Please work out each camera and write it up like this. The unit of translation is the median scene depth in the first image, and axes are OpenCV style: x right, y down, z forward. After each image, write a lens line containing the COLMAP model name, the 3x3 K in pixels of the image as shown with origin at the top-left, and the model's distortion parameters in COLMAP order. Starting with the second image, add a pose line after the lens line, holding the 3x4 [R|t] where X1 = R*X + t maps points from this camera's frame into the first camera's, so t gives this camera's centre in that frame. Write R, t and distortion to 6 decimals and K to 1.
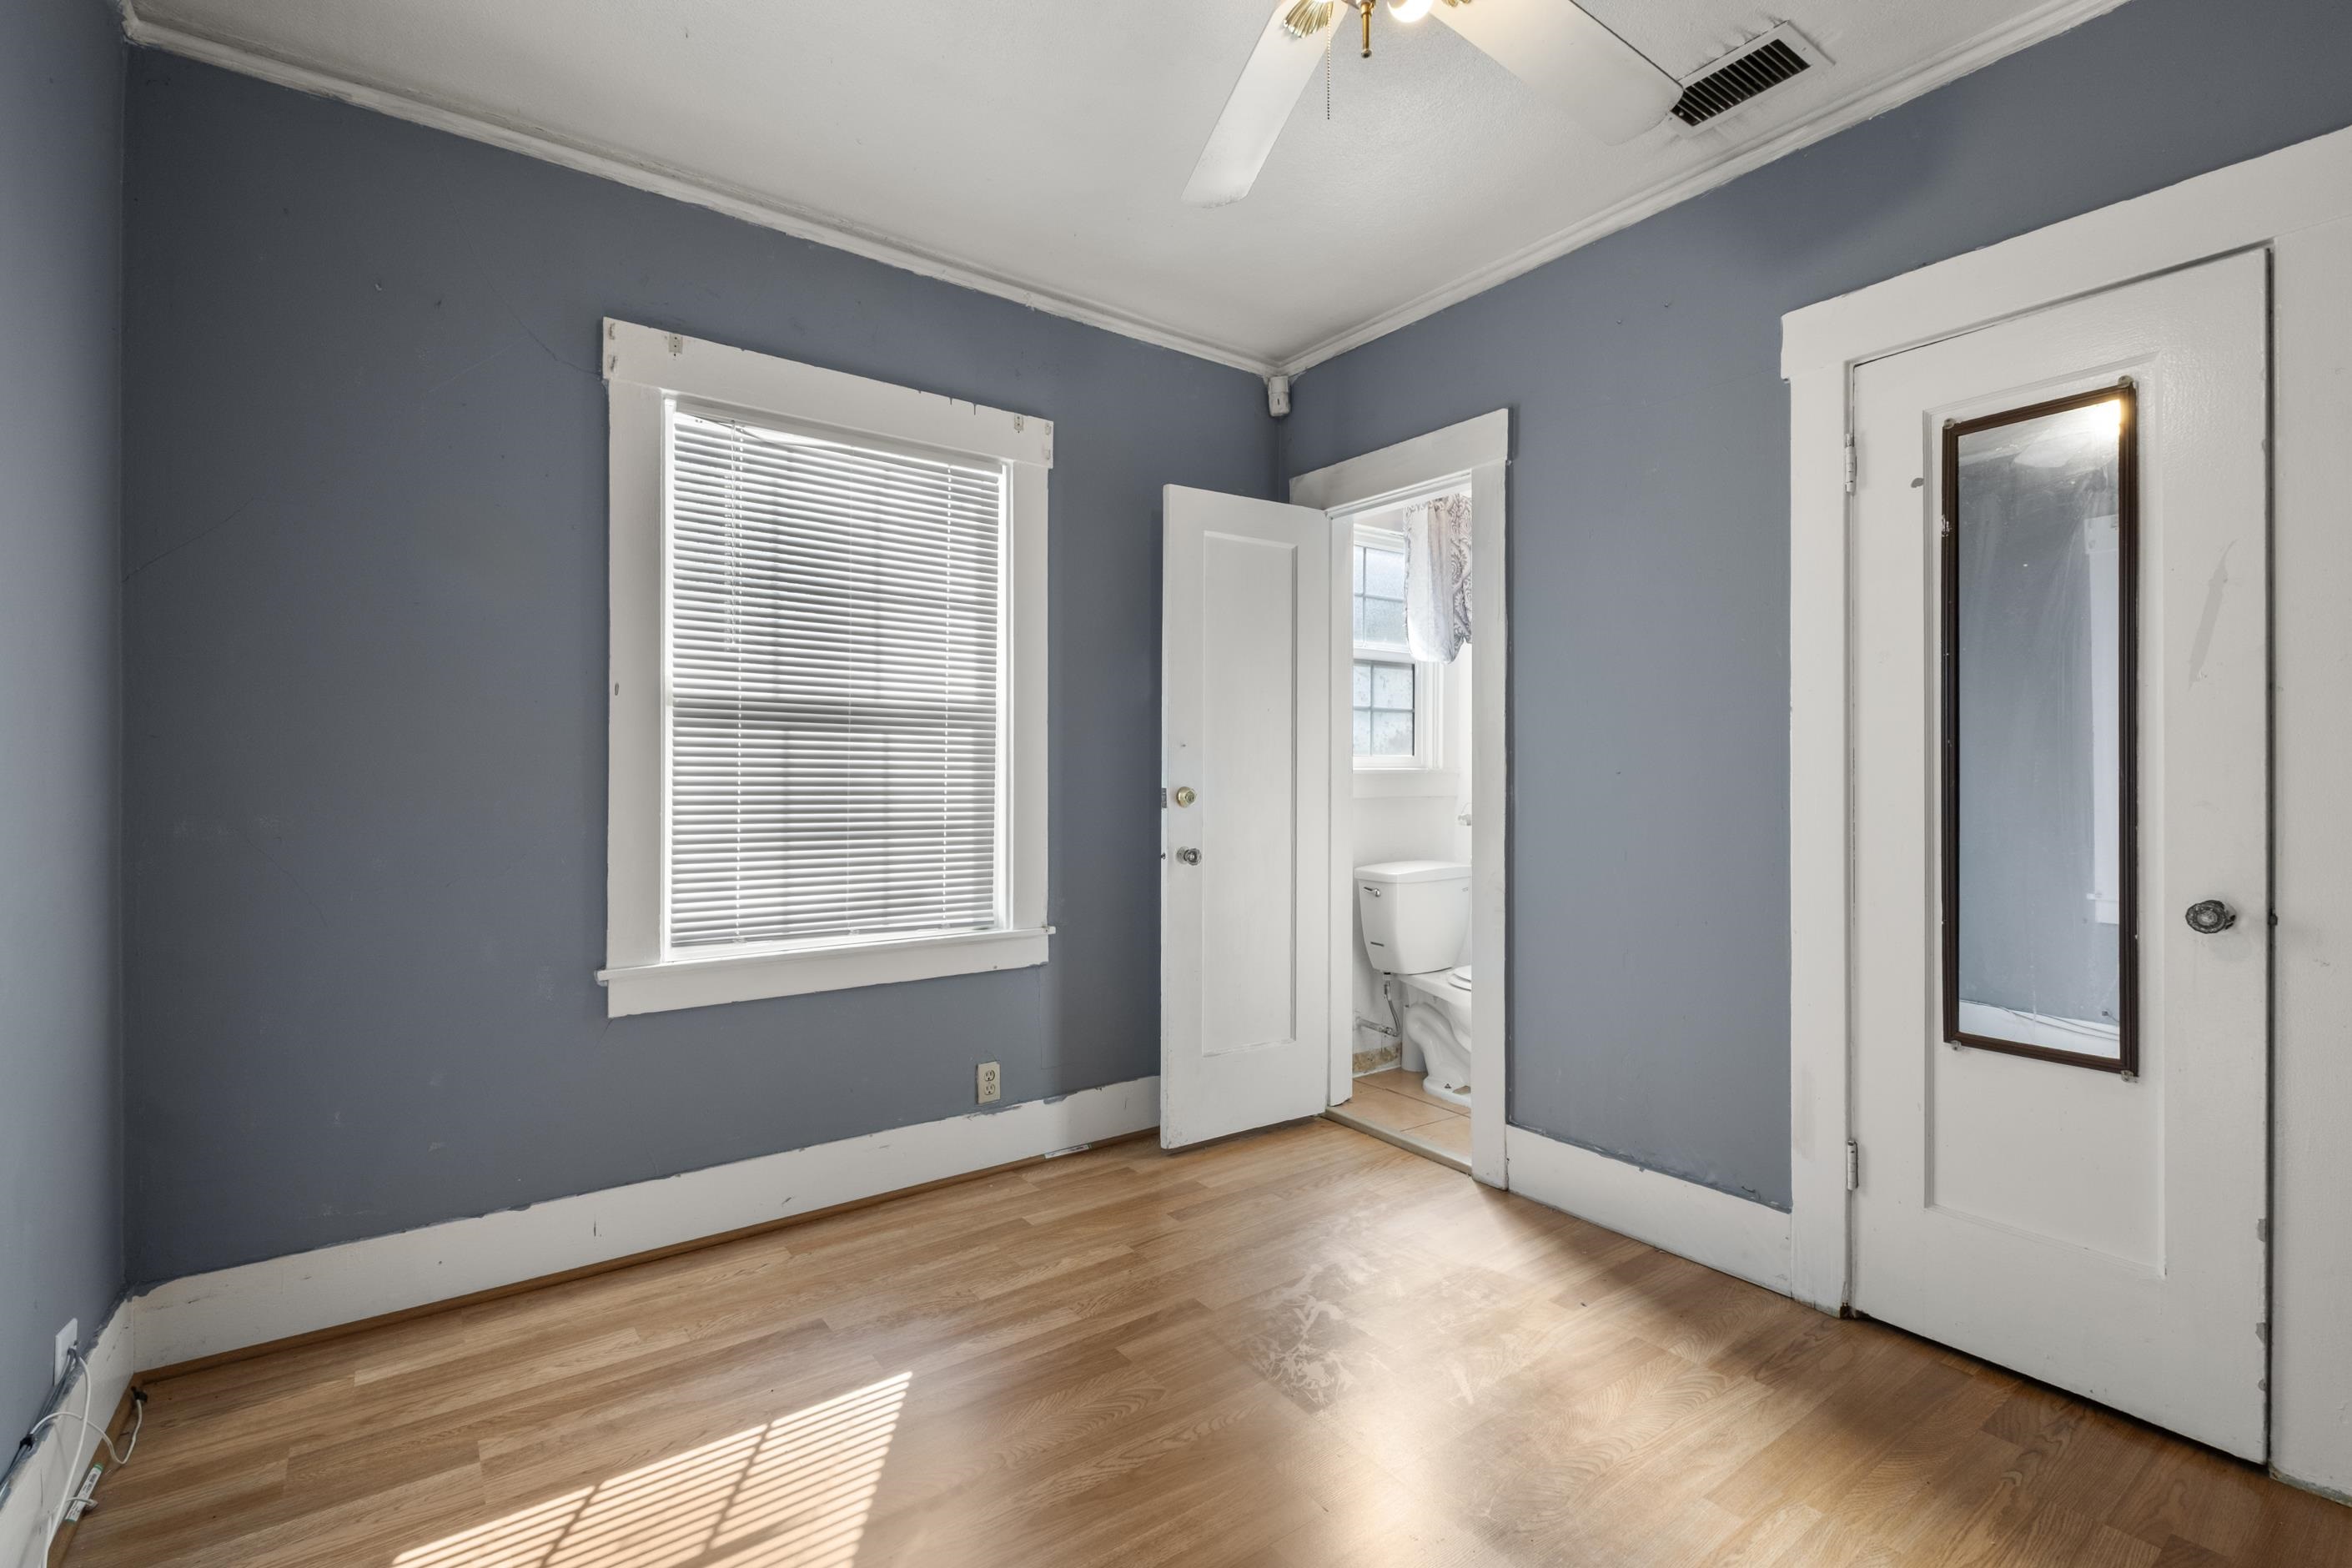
lens RADIAL K [[1054.6, 0, 1196.4], [0, 1054.6, 776.2], [0, 0, 1]] dist [-0.000855, -0.000549]
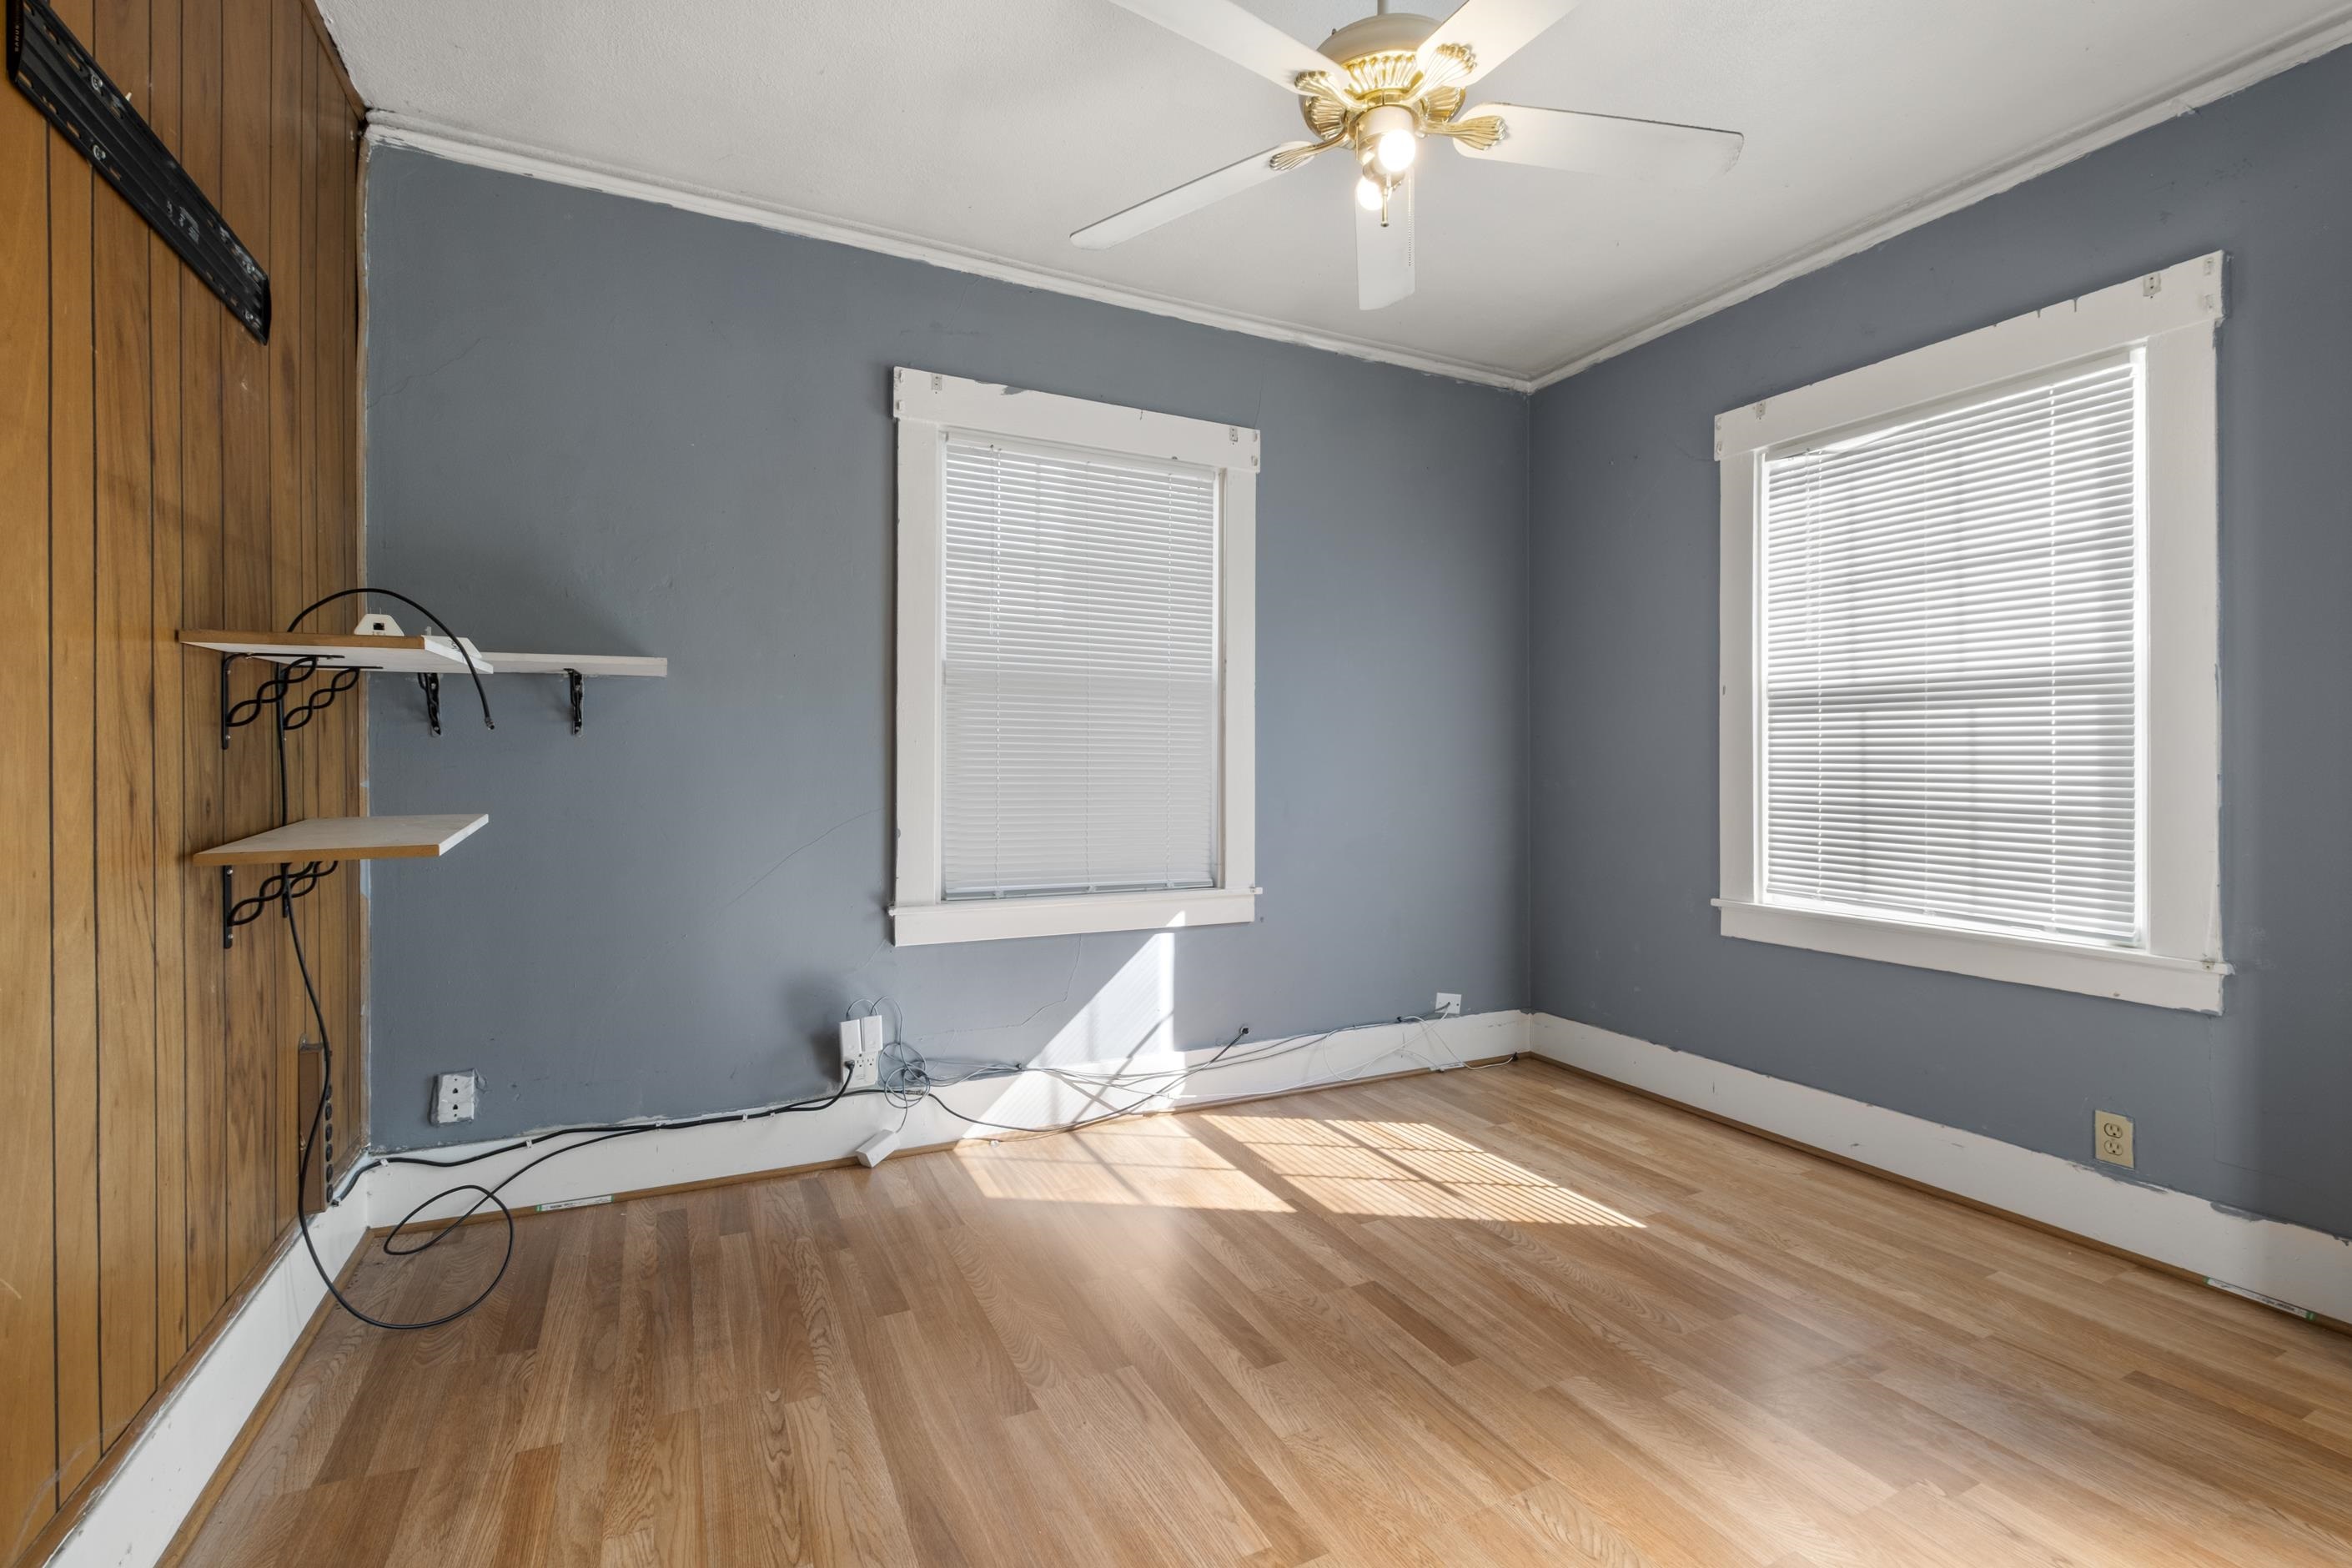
lens RADIAL K [[1054.6, 0, 1196.4], [0, 1054.6, 776.2], [0, 0, 1]] dist [-0.000855, -0.000549]
pose [[-0.177305, 0.010990, -0.984095, 0.838052], [-0.001077, 0.999935, 0.011361, 0.011421], [0.984155, 0.003074, -0.177282, 0.550424]]
